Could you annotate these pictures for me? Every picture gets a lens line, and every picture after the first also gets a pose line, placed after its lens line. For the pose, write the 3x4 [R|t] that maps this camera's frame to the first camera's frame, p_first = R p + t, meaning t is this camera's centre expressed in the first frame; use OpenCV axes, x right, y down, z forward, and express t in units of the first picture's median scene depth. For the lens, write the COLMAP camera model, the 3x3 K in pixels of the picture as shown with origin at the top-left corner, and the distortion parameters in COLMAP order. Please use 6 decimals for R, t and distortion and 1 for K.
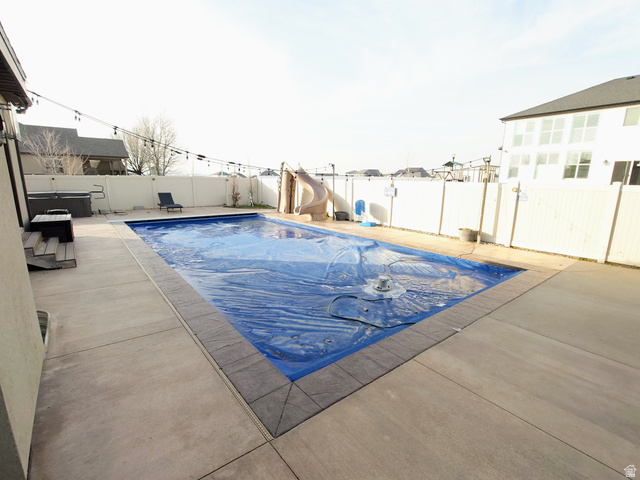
lens RADIAL K [[307.1, 0, 319.2], [0, 307.1, 239.6], [0, 0, 1]] dist [0.000691, -0.000367]
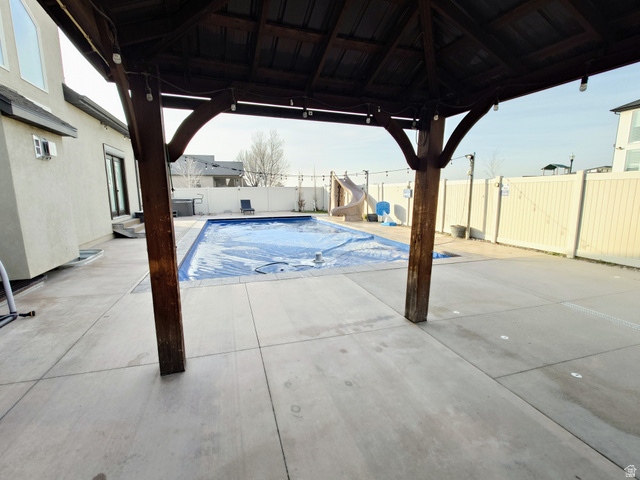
lens RADIAL K [[307.1, 0, 324.0], [0, 307.1, 242.6], [0, 0, 1]] dist [0.000691, -0.000367]
pose [[0.933198, 0.036988, -0.357455, 0.332683], [-0.050487, 0.998318, -0.028503, 0.057174], [0.355799, 0.044646, 0.933495, -0.084272]]
